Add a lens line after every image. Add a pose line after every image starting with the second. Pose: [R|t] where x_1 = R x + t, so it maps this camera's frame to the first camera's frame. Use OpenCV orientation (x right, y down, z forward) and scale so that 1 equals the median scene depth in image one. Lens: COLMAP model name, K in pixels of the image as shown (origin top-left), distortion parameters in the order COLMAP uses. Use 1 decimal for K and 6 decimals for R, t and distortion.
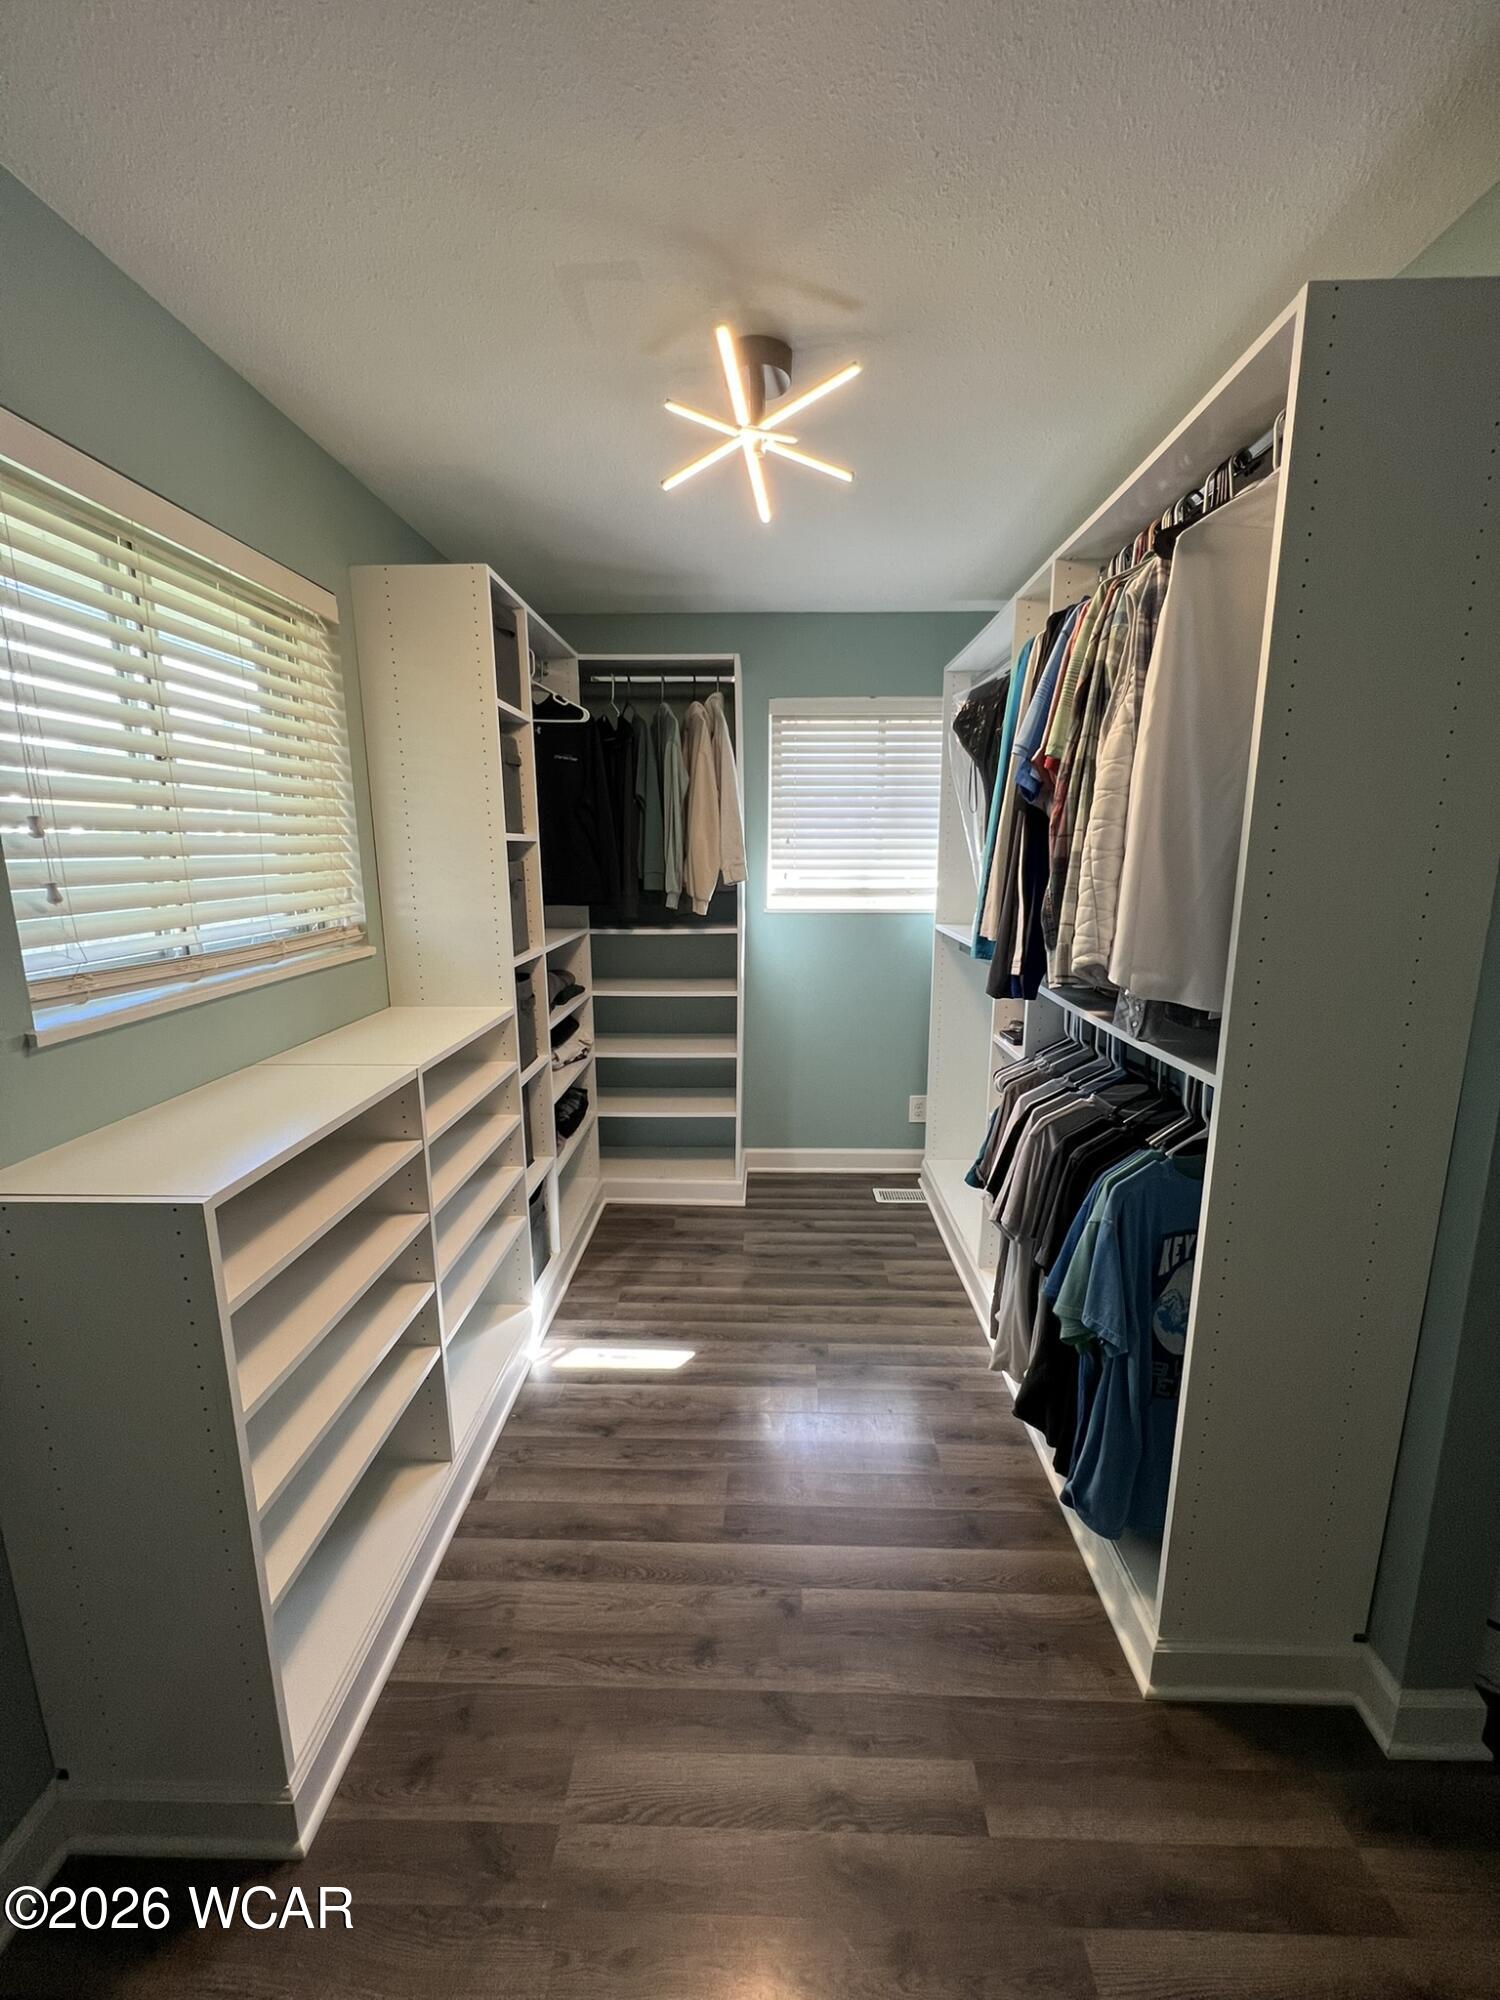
lens RADIAL K [[803.8, 0, 757.6], [0, 803.8, 997.9], [0, 0, 1]] dist [0.000635, -0.000209]
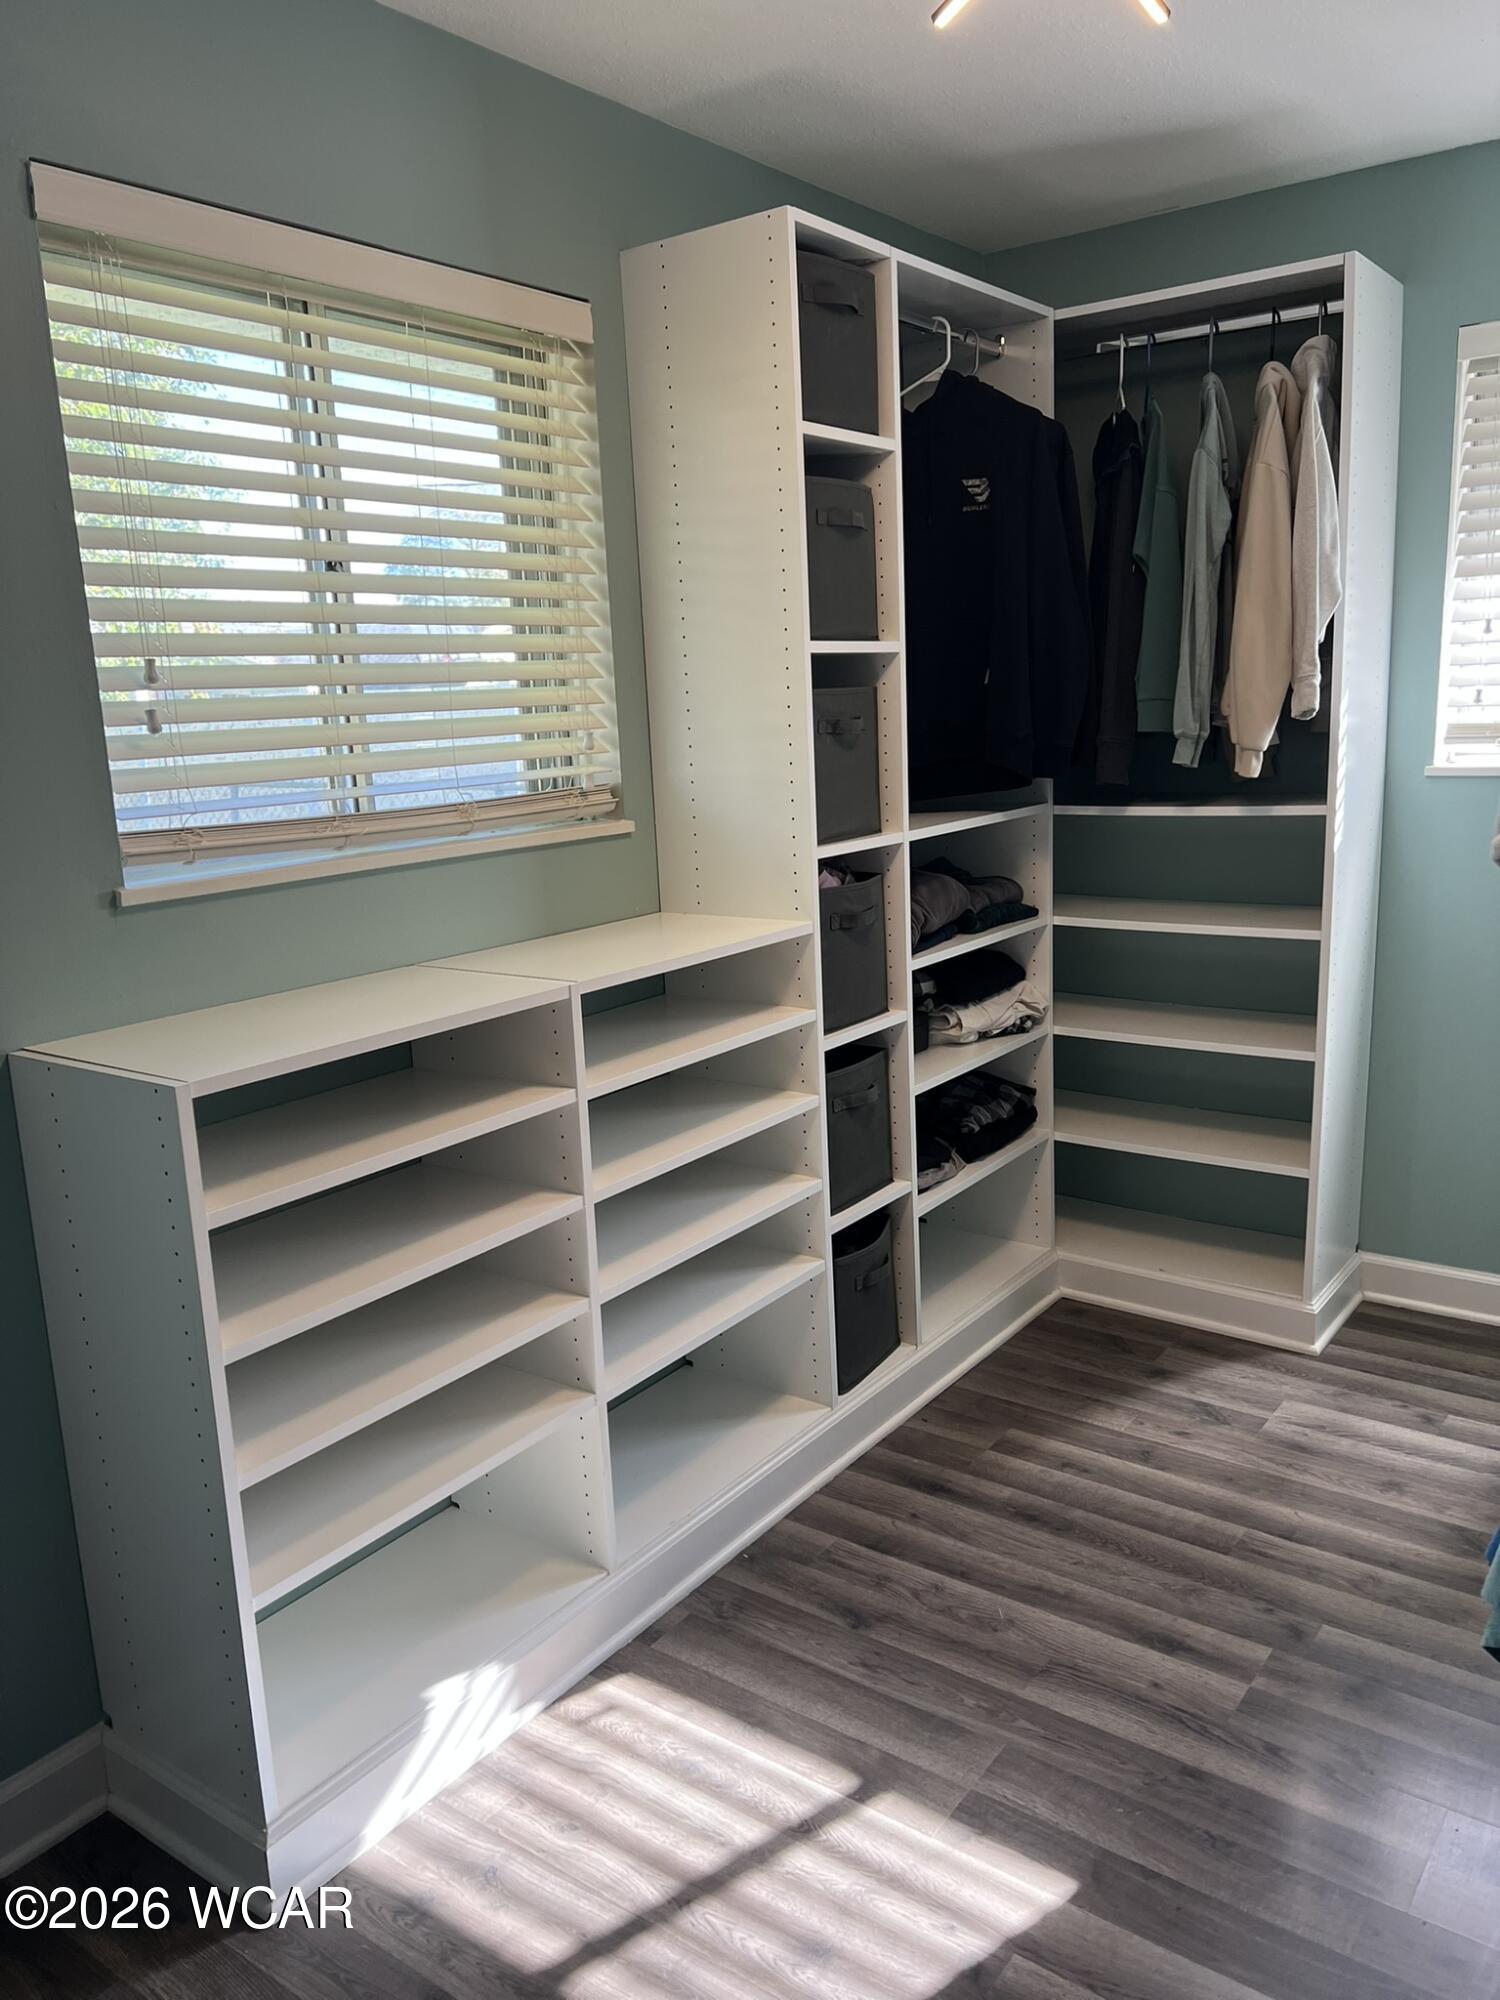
lens RADIAL K [[1514.5, 0, 750.0], [0, 1514.5, 1000.0], [0, 0, 1]] dist [0.068934, -0.097809]
pose [[0.813043, 0.080508, -0.576611, 0.259257], [-0.065890, 0.996754, 0.046261, 0.015894], [0.578464, 0.000381, 0.815708, 0.007220]]
